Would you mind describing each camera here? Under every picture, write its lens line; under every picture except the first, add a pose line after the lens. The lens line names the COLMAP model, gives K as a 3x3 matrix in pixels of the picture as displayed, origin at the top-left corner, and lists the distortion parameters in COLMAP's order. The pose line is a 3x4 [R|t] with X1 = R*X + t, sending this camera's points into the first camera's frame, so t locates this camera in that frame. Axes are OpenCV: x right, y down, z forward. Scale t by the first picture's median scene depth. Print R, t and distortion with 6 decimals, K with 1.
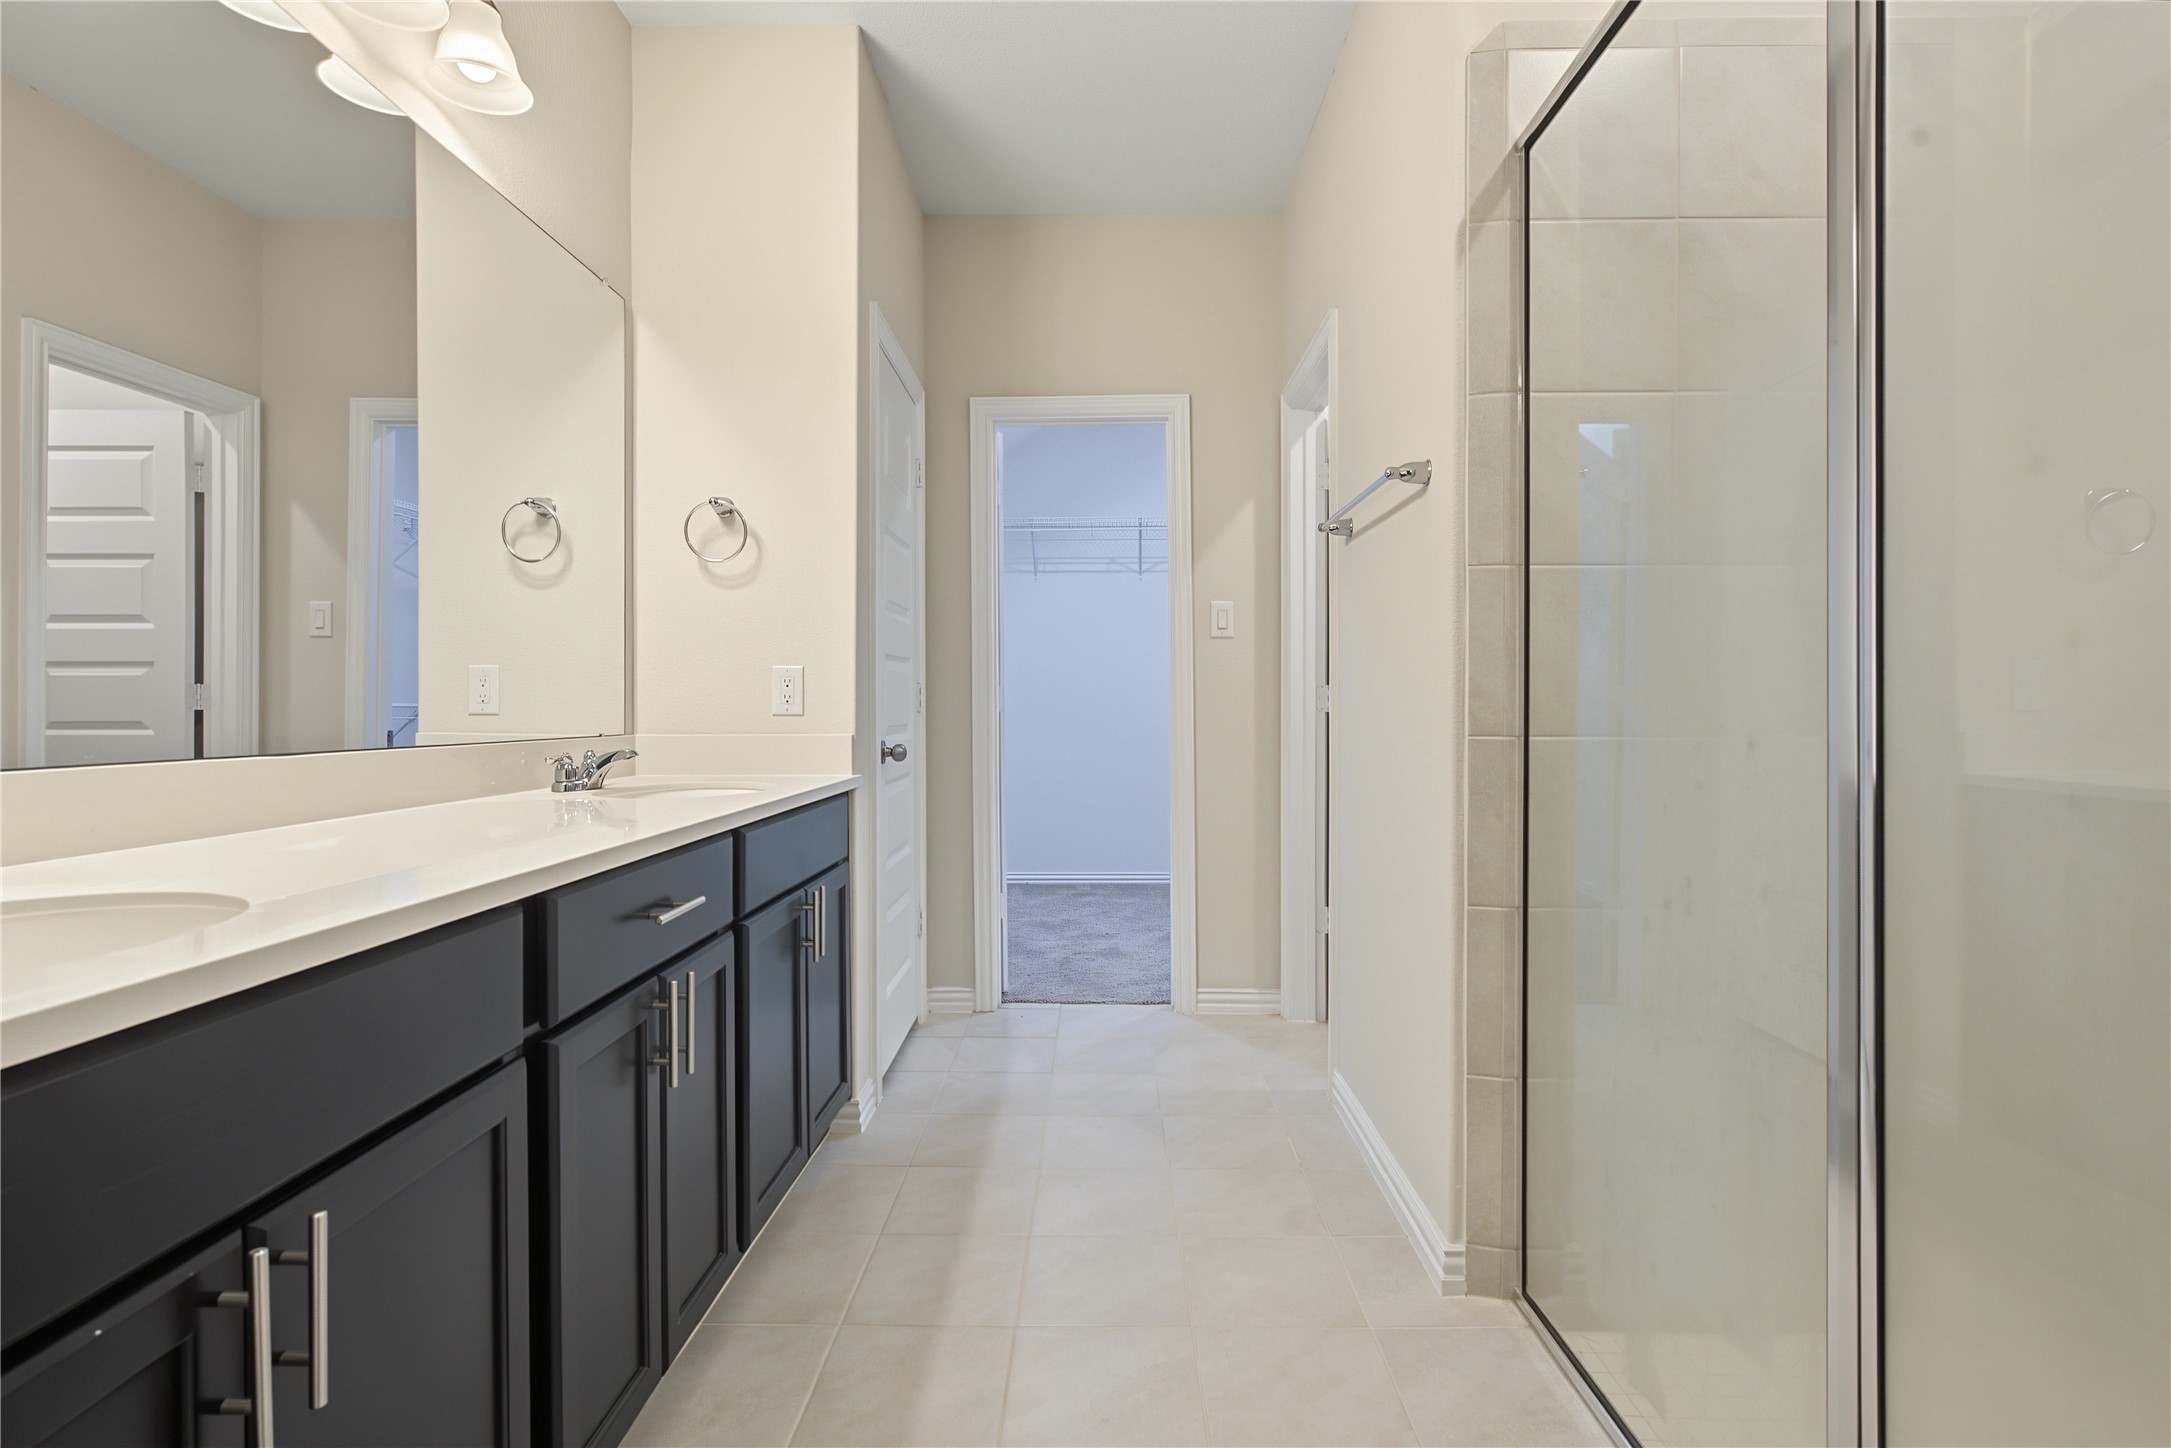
lens RADIAL K [[985.9, 0, 1102.0], [0, 985.9, 713.7], [0, 0, 1]] dist [-0.003436, 0.001150]
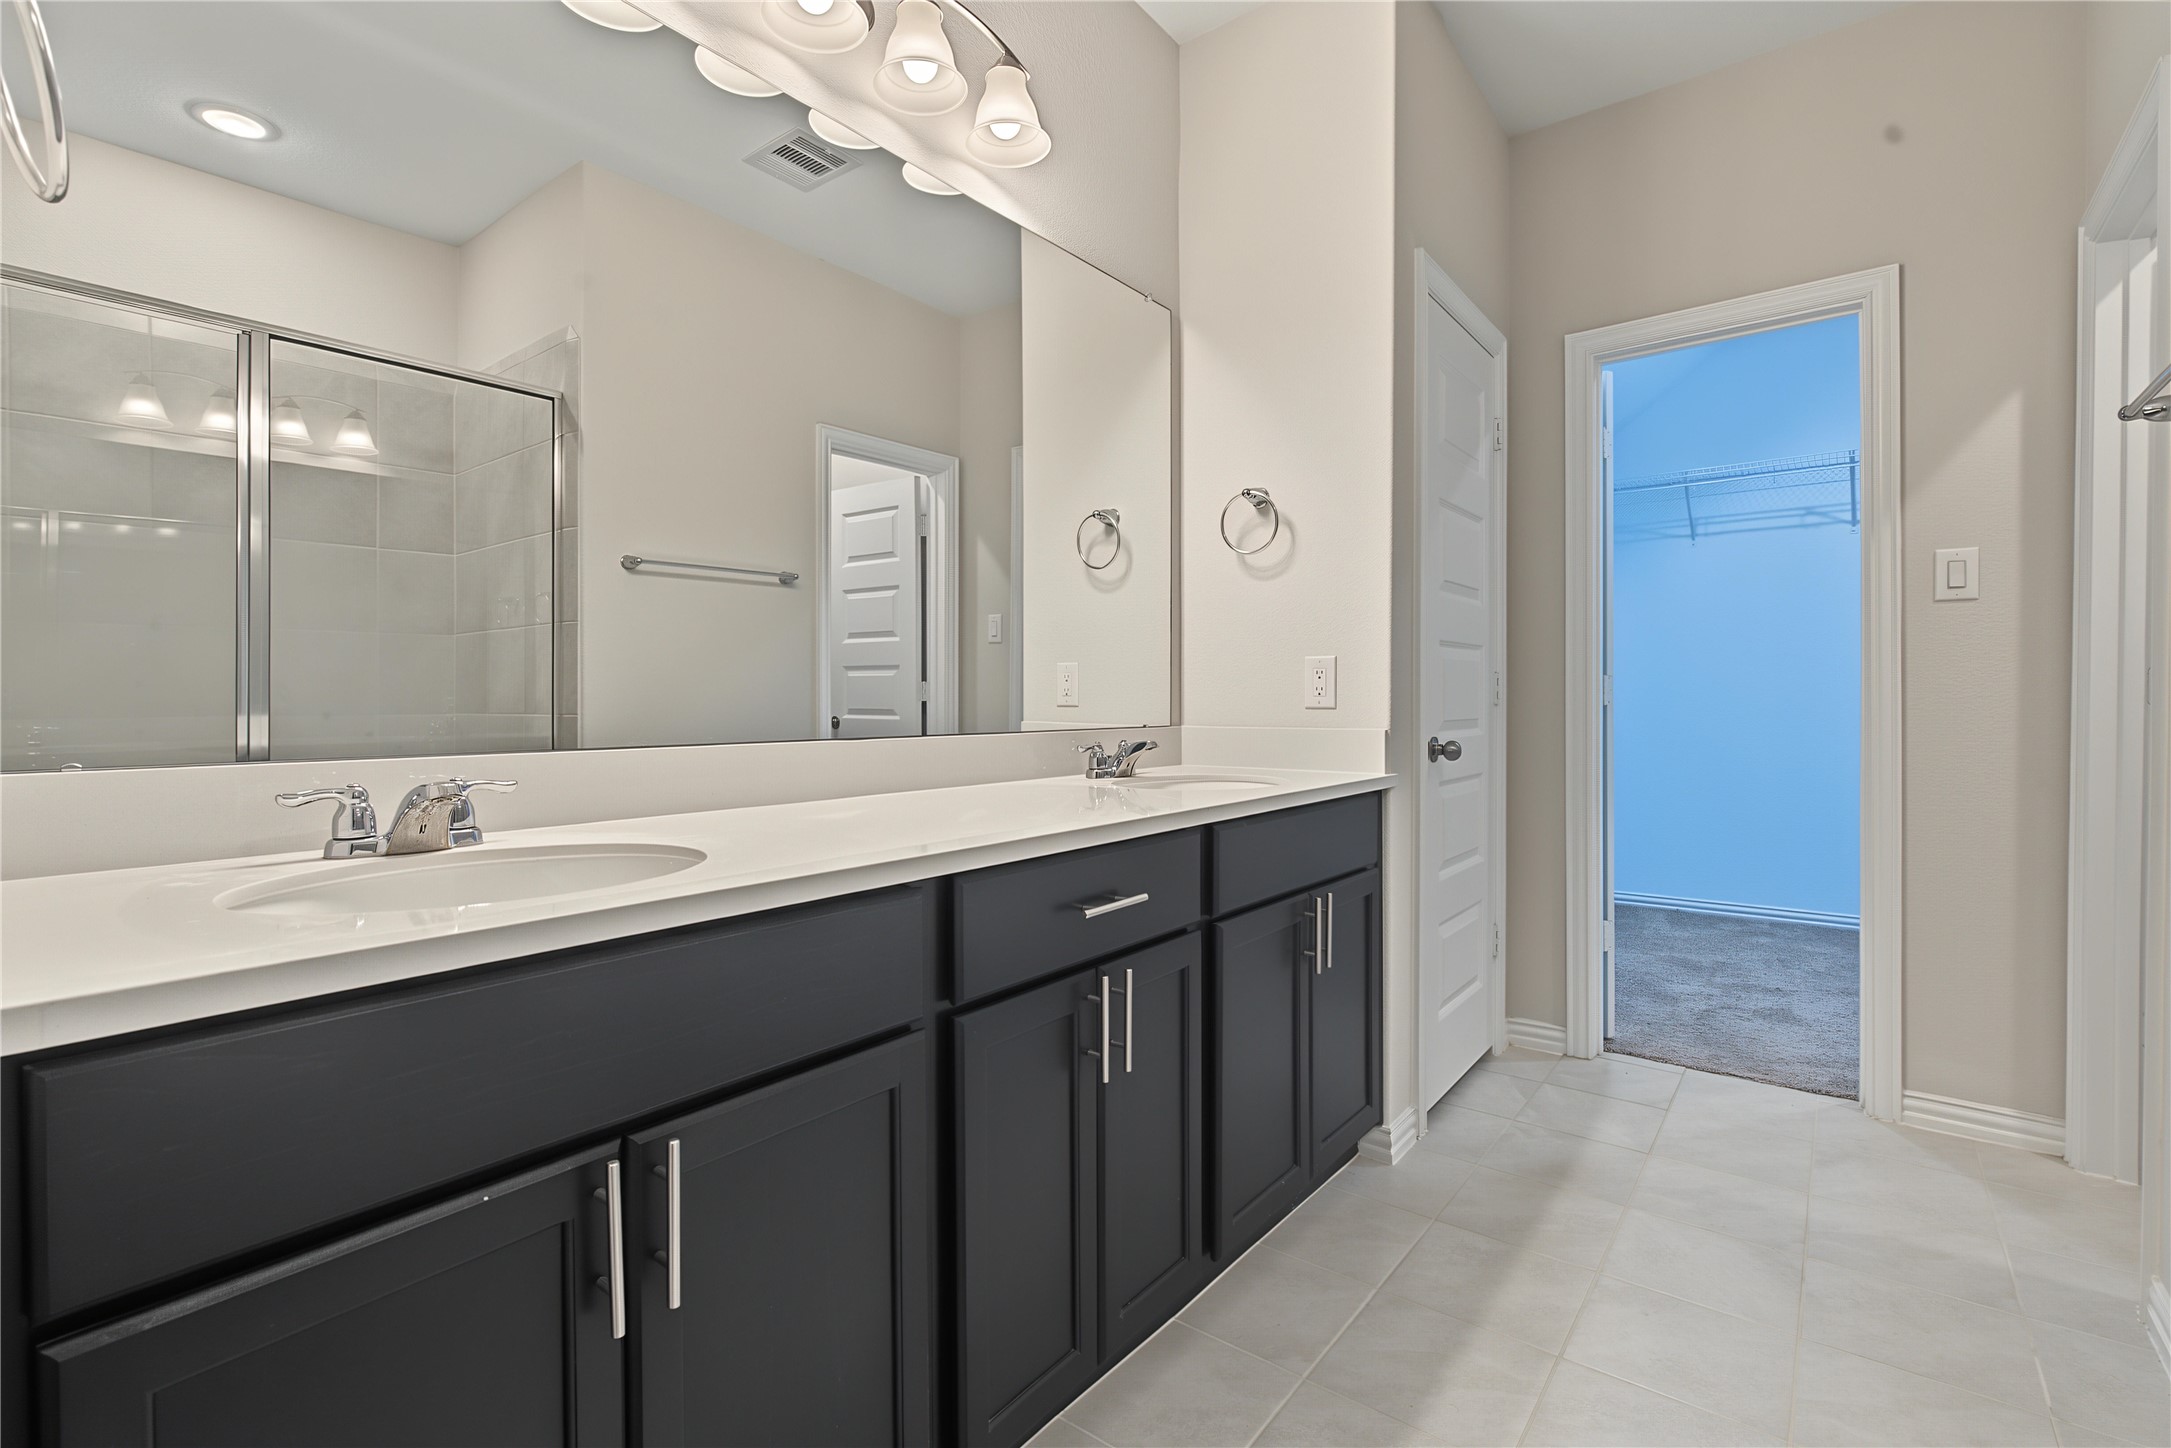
lens RADIAL K [[985.9, 0, 1085.5], [0, 985.9, 717.1], [0, 0, 1]] dist [-0.003436, 0.001150]
pose [[0.798034, 0.011536, -0.602502, 0.059702], [-0.004231, 0.999899, 0.013541, -0.001437], [0.602598, -0.008257, 0.798002, 0.080477]]
